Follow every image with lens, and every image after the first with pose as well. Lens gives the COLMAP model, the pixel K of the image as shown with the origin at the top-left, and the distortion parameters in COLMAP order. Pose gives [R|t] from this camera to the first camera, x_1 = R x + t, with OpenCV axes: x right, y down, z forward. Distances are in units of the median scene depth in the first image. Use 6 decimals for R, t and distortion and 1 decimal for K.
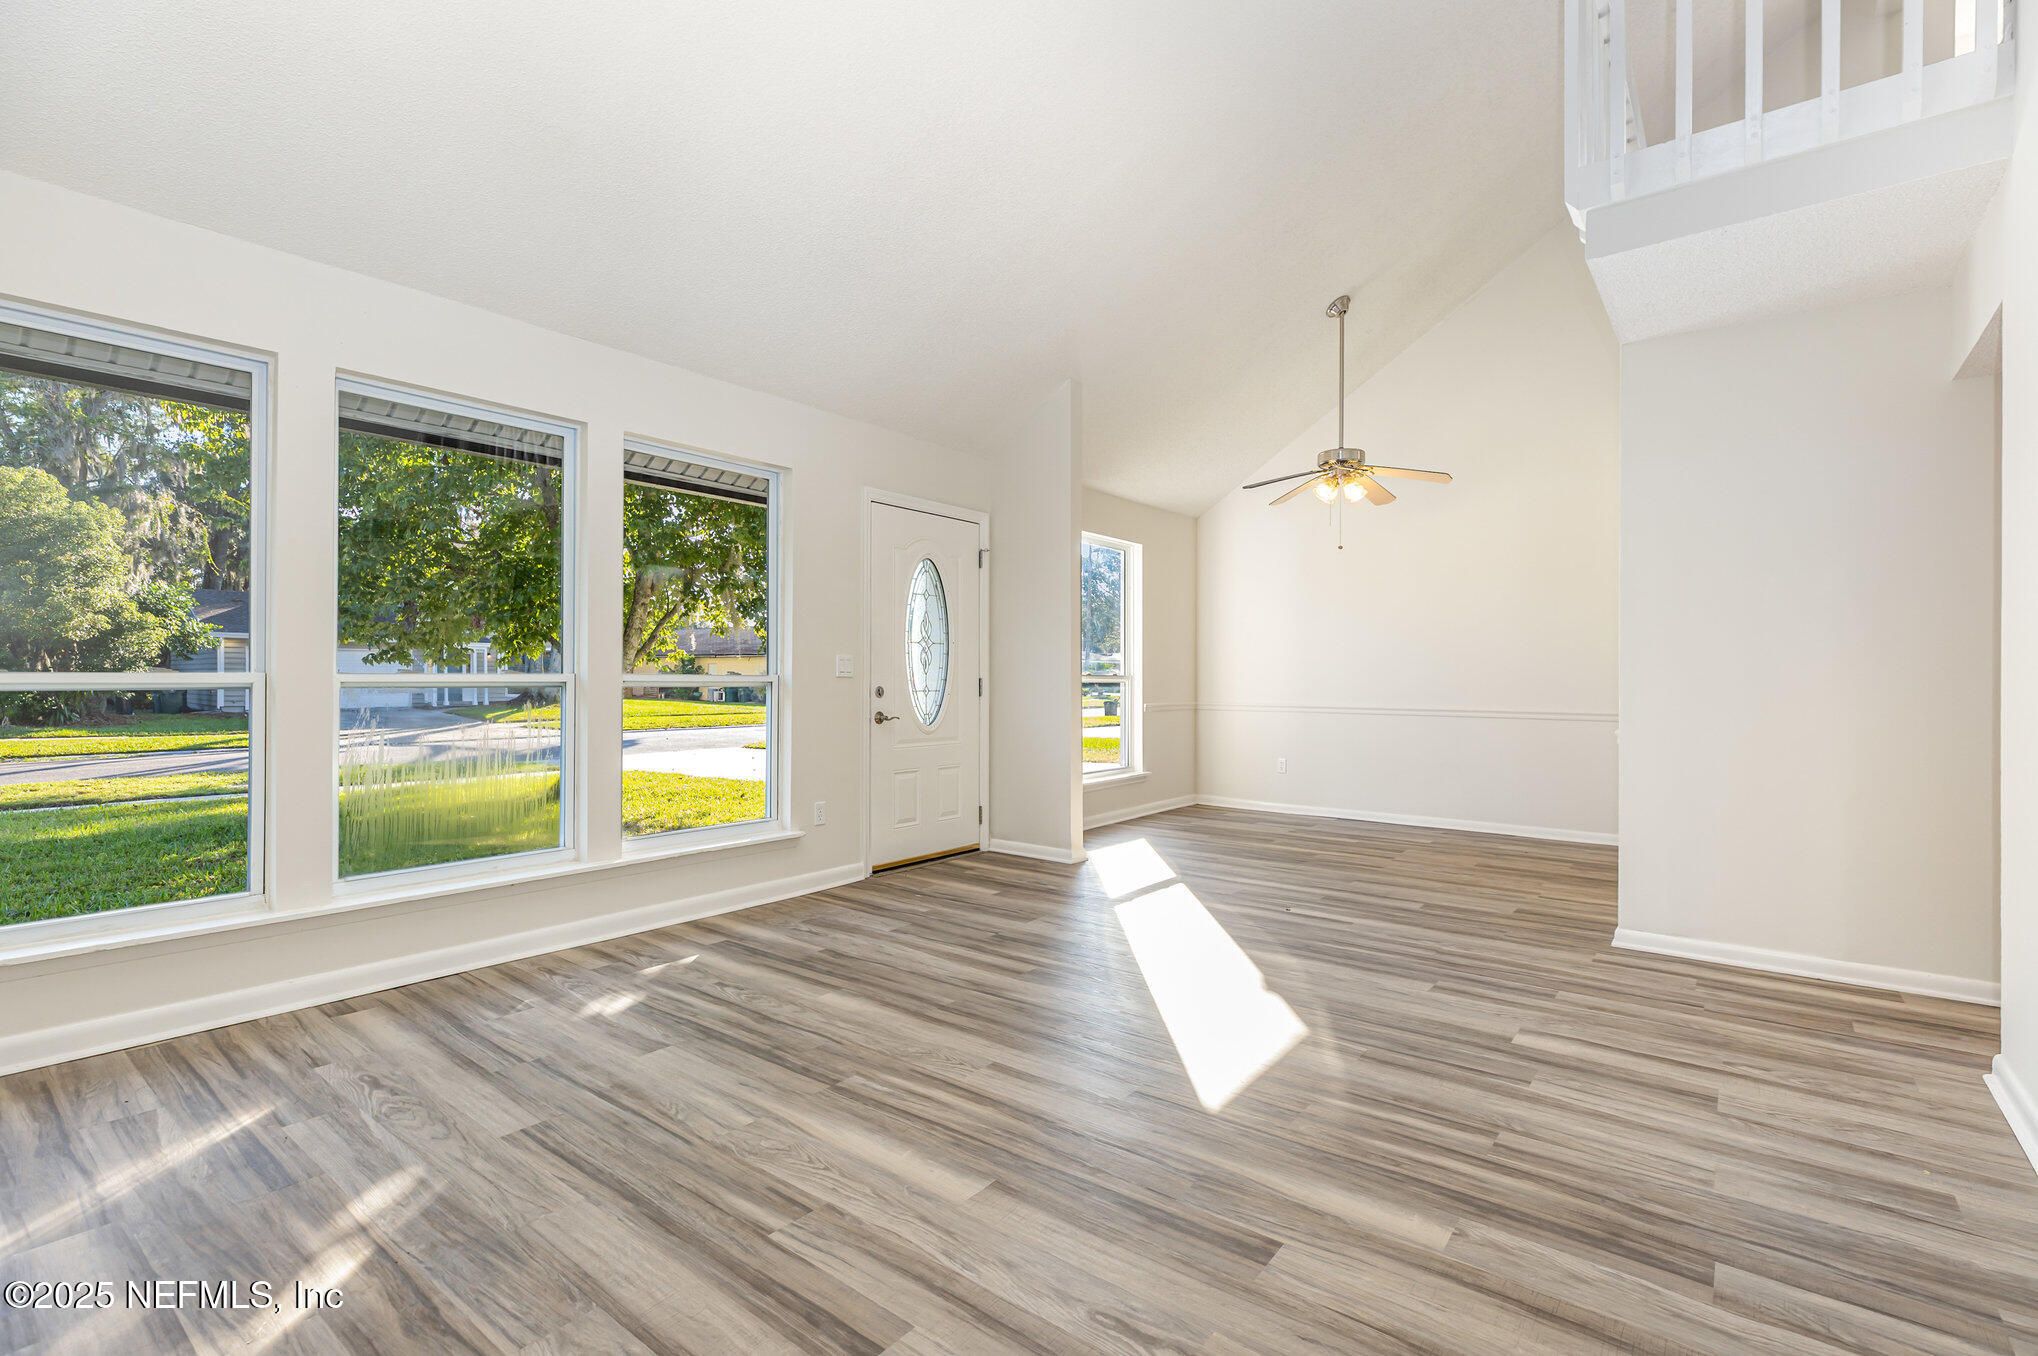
lens RADIAL K [[932.5, 0, 1015.4], [0, 932.5, 684.6], [0, 0, 1]] dist [0.004417, -0.001671]
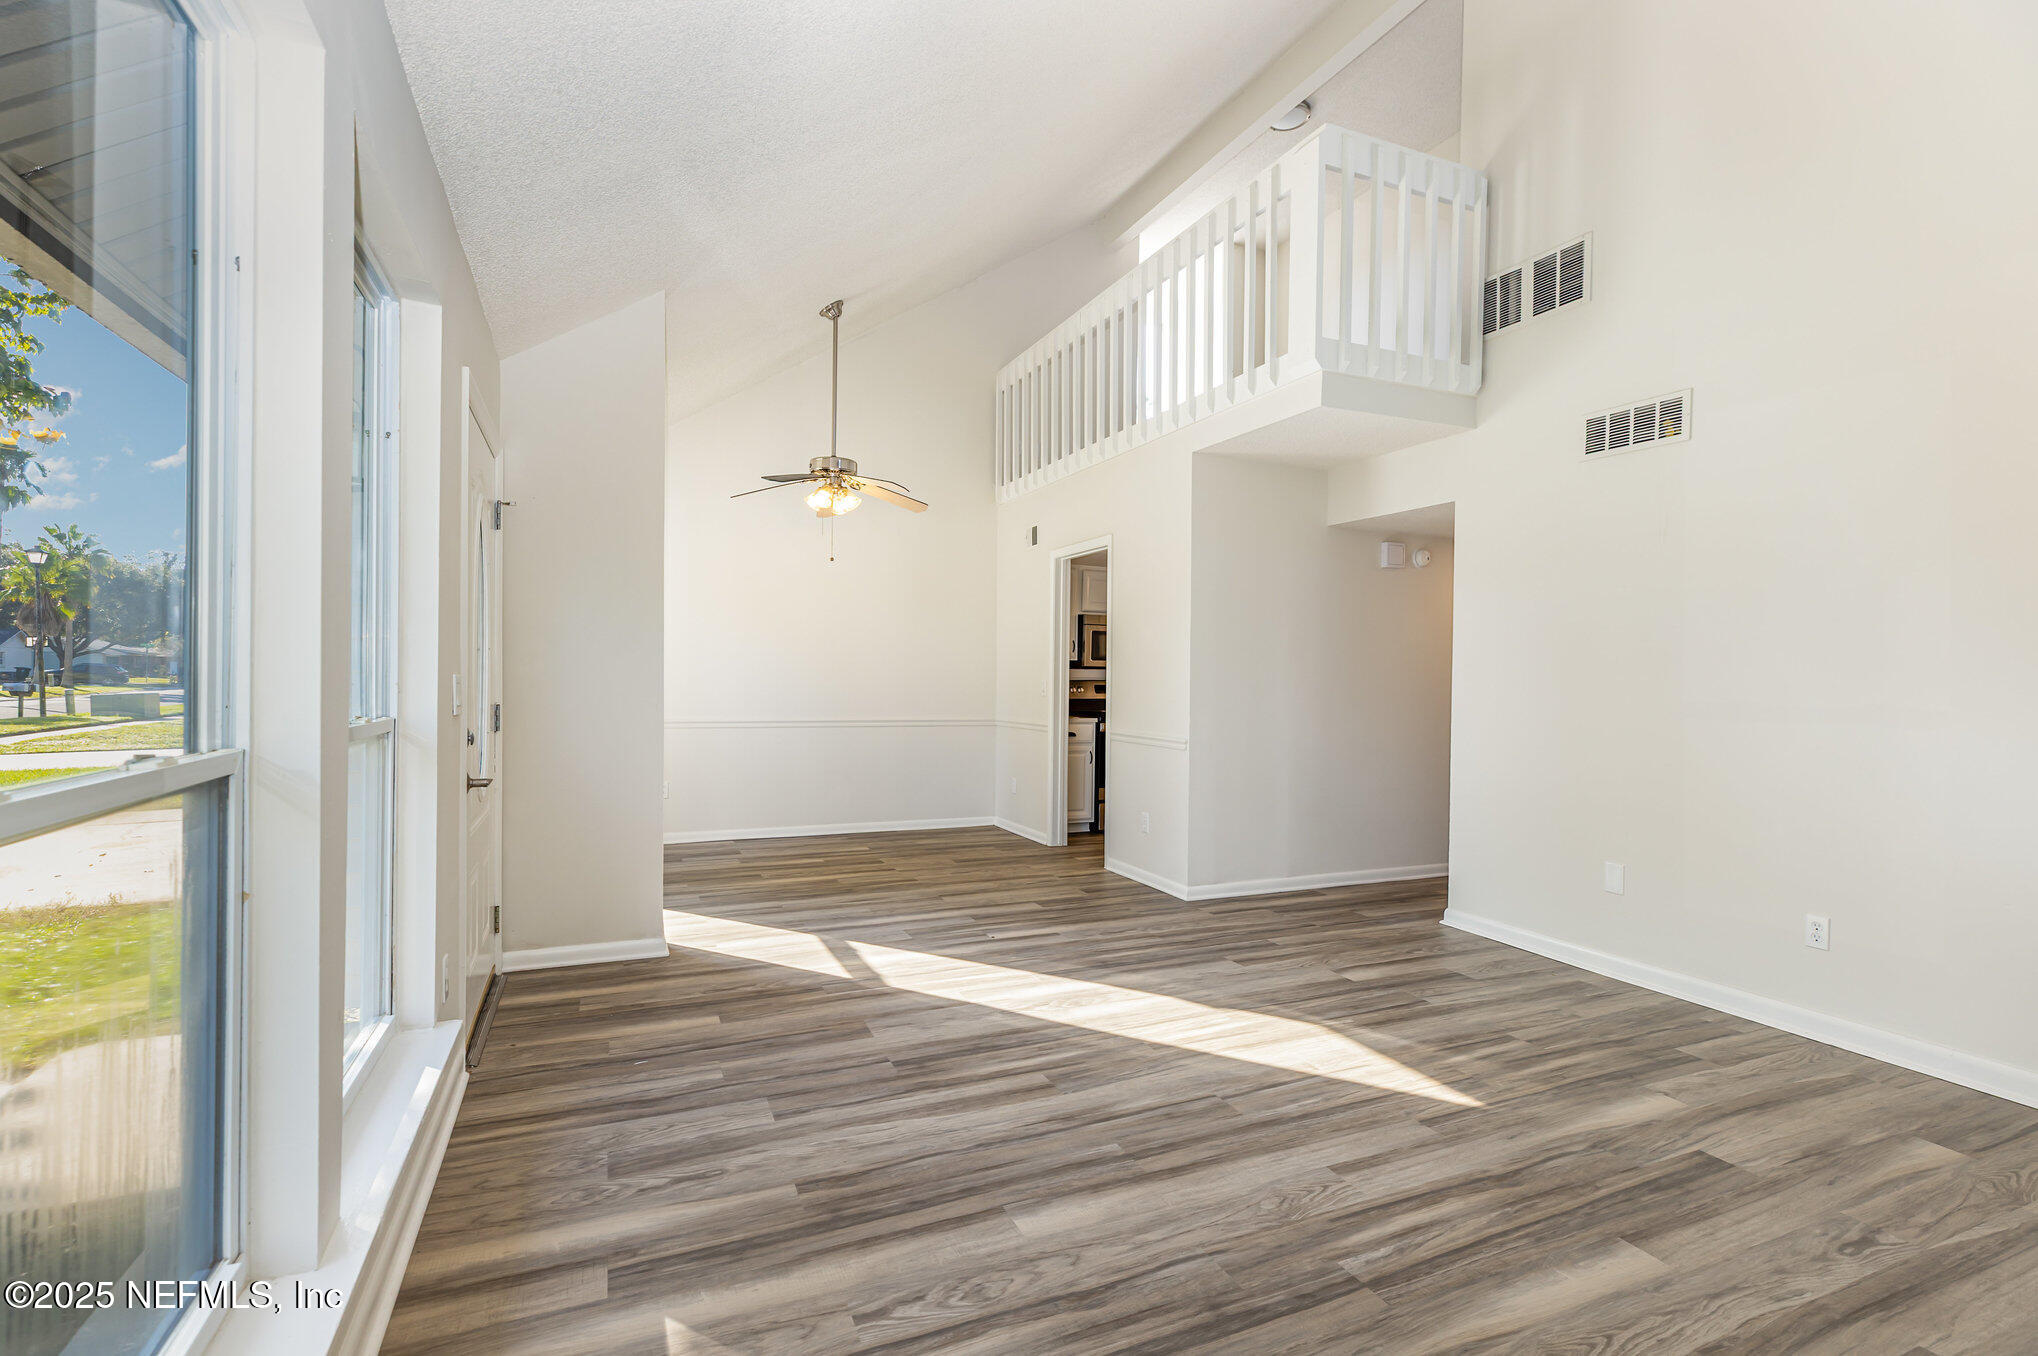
lens RADIAL K [[932.5, 0, 1024.2], [0, 932.5, 675.7], [0, 0, 1]] dist [0.004417, -0.001671]
pose [[0.468459, 0.003440, 0.883479, -0.810294], [-0.003509, 0.999992, -0.002033, -0.047772], [-0.883478, -0.002148, 0.468467, 0.729942]]
